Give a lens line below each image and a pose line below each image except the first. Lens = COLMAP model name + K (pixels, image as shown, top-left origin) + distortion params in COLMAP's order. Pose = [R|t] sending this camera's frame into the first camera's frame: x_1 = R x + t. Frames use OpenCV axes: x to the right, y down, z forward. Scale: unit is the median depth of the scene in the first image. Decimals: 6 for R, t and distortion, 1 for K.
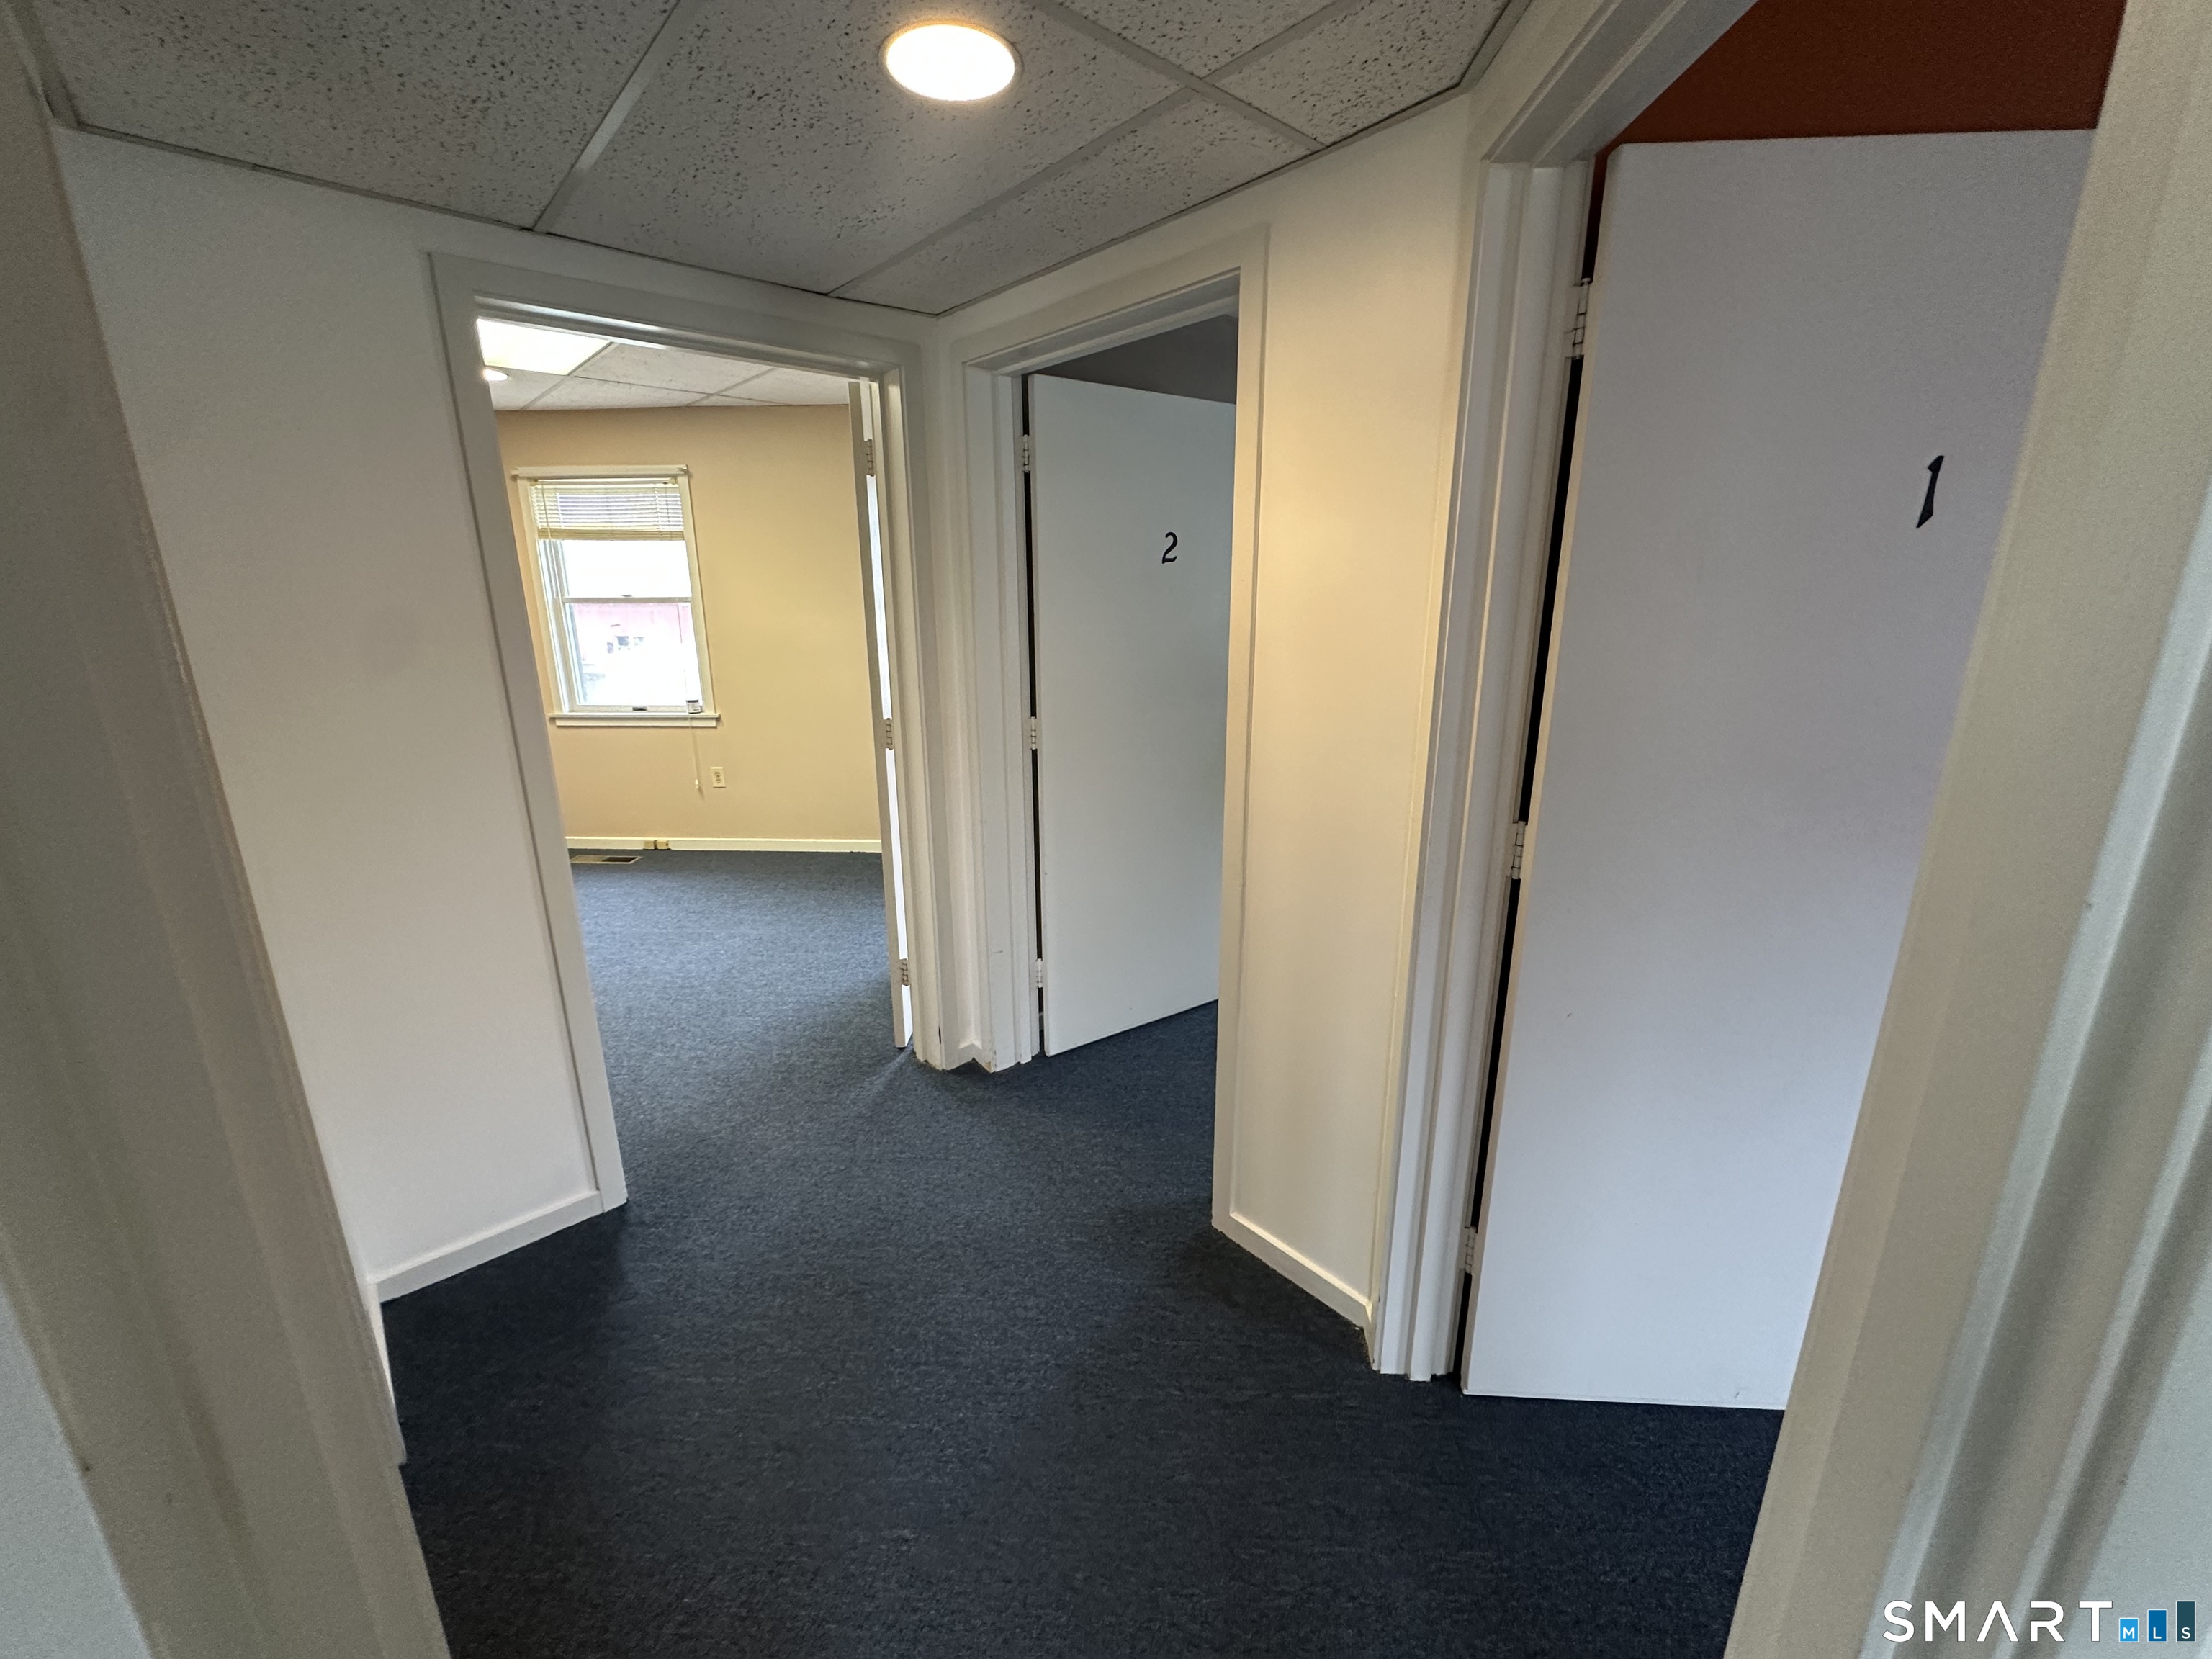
lens RADIAL K [[882.7, 0, 1106.8], [0, 882.7, 828.2], [0, 0, 1]] dist [-0.001717, -0.000152]
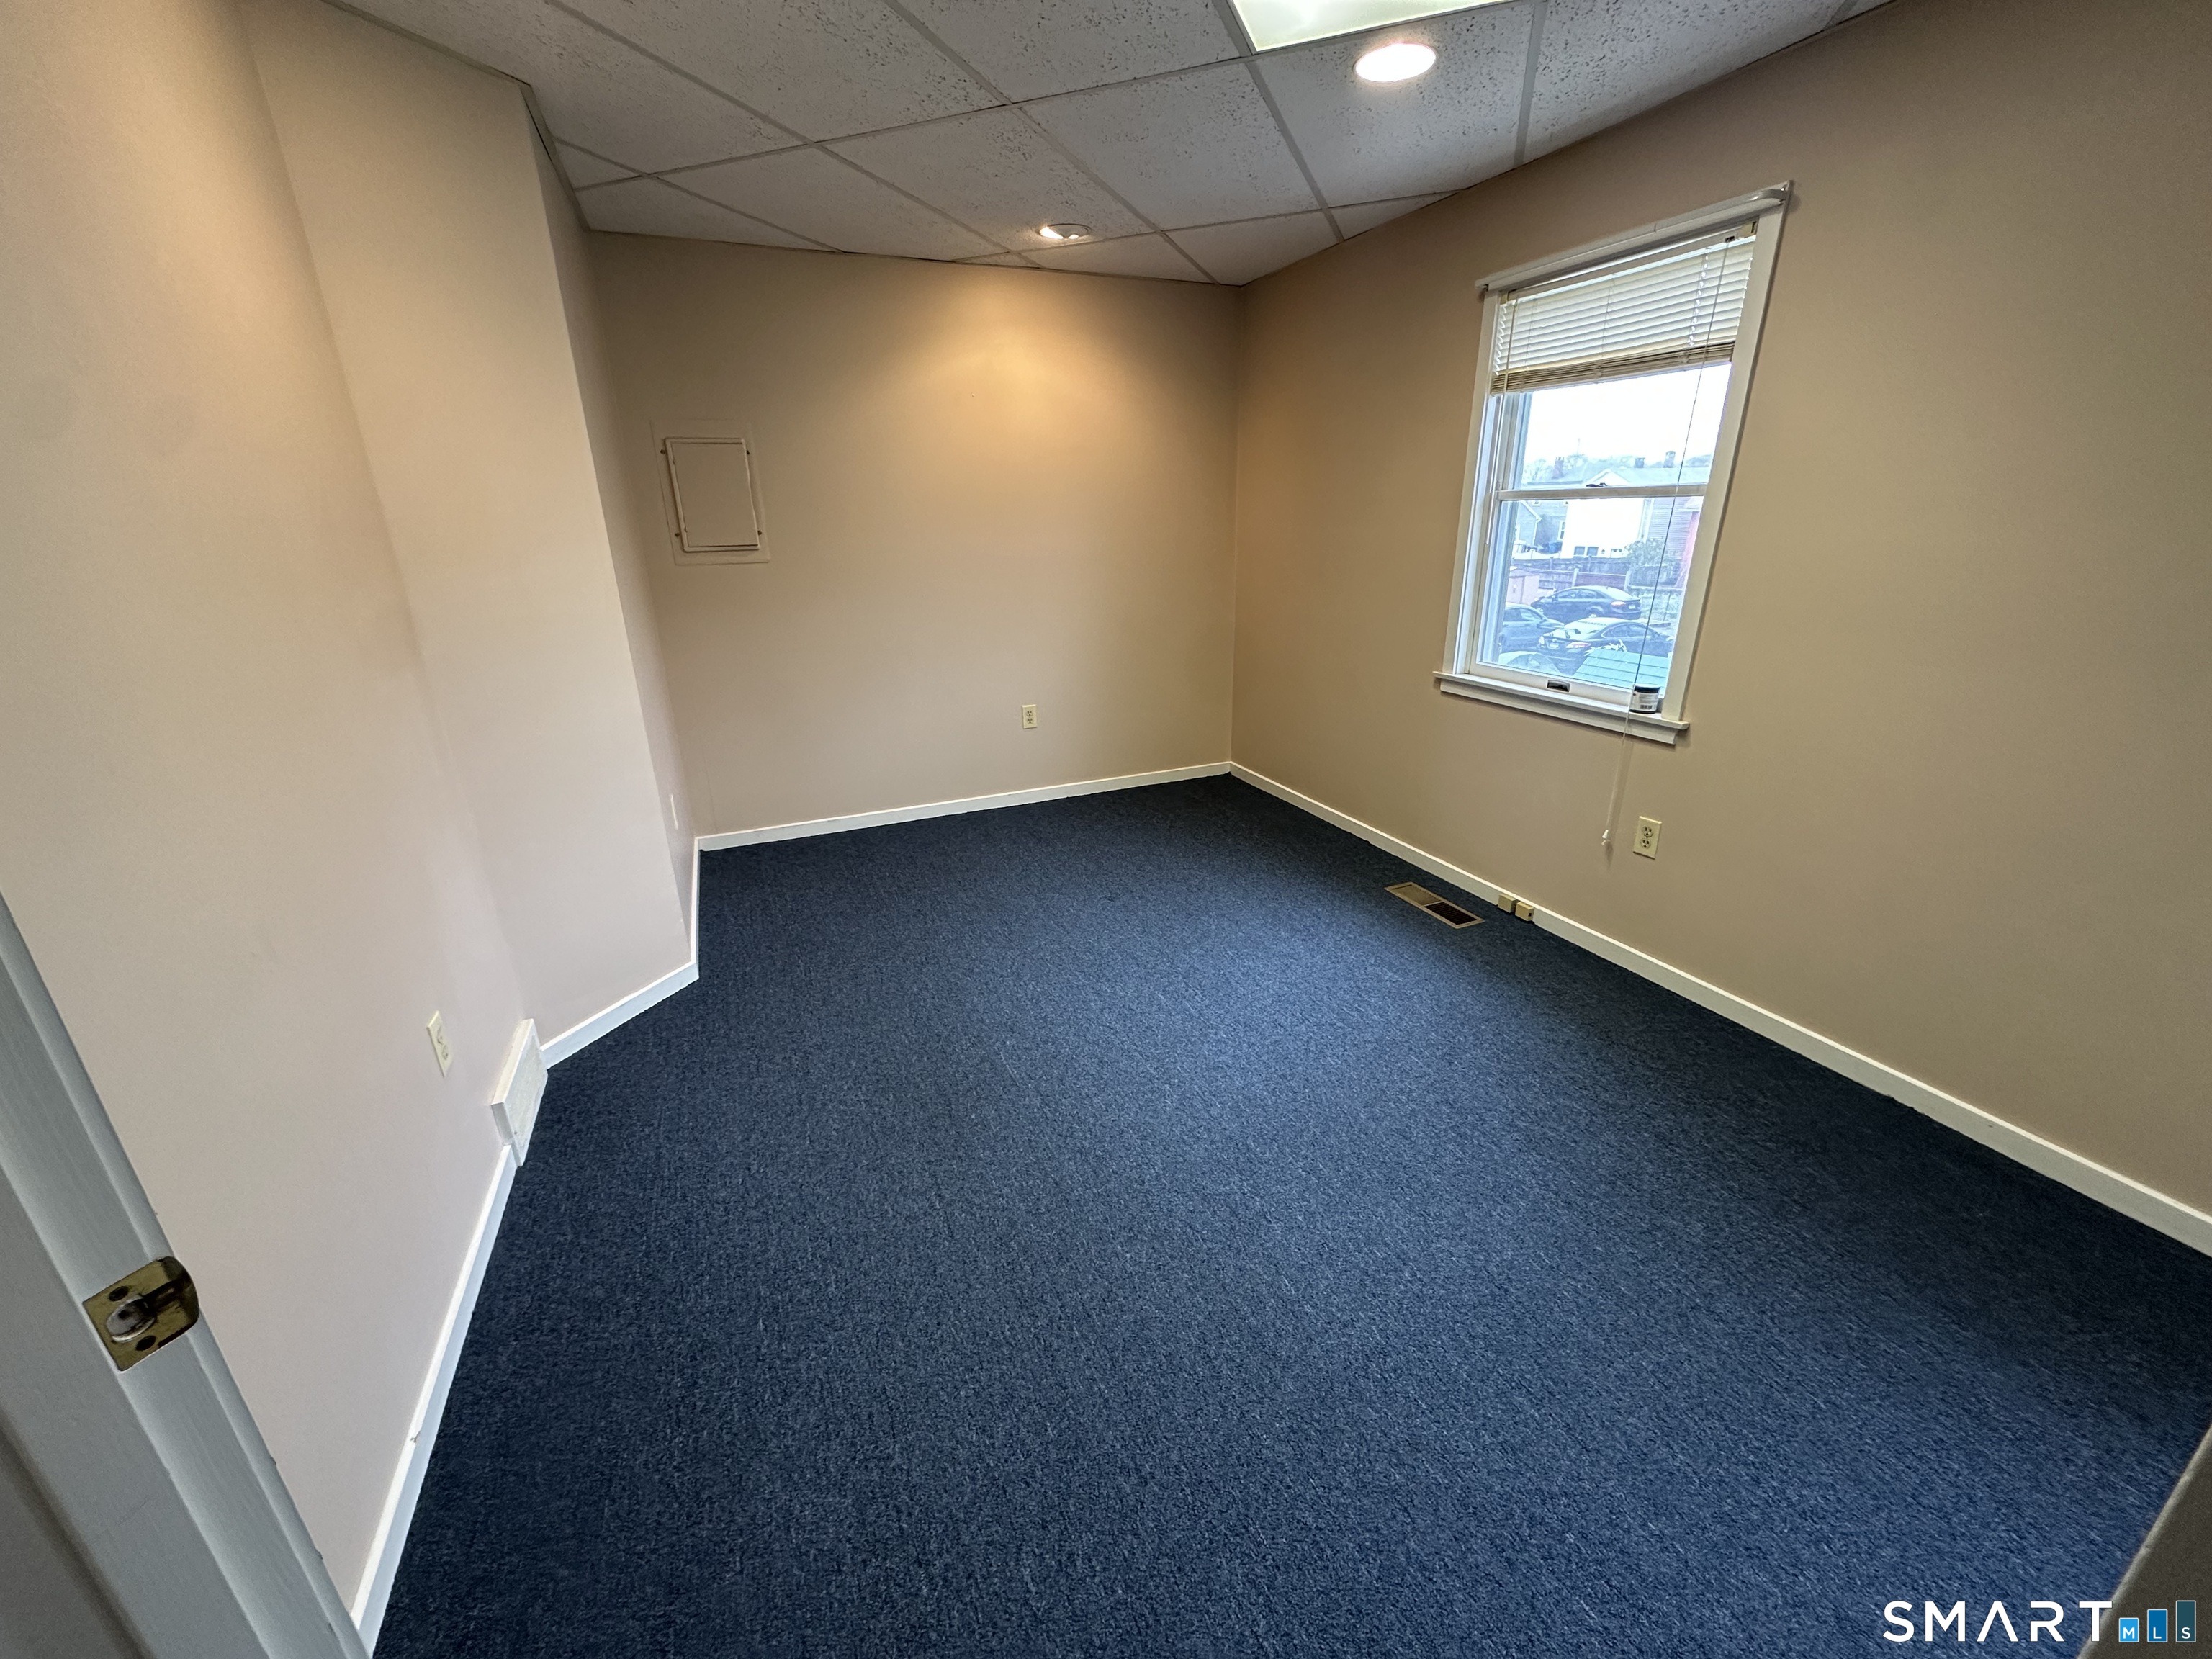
lens RADIAL K [[882.7, 0, 1102.9], [0, 882.7, 824.9], [0, 0, 1]] dist [-0.001717, -0.000152]
pose [[0.436108, 0.297475, -0.849304, -0.140873], [-0.216346, 0.950761, 0.221920, -0.115505], [0.873501, 0.086962, 0.478992, 0.477704]]
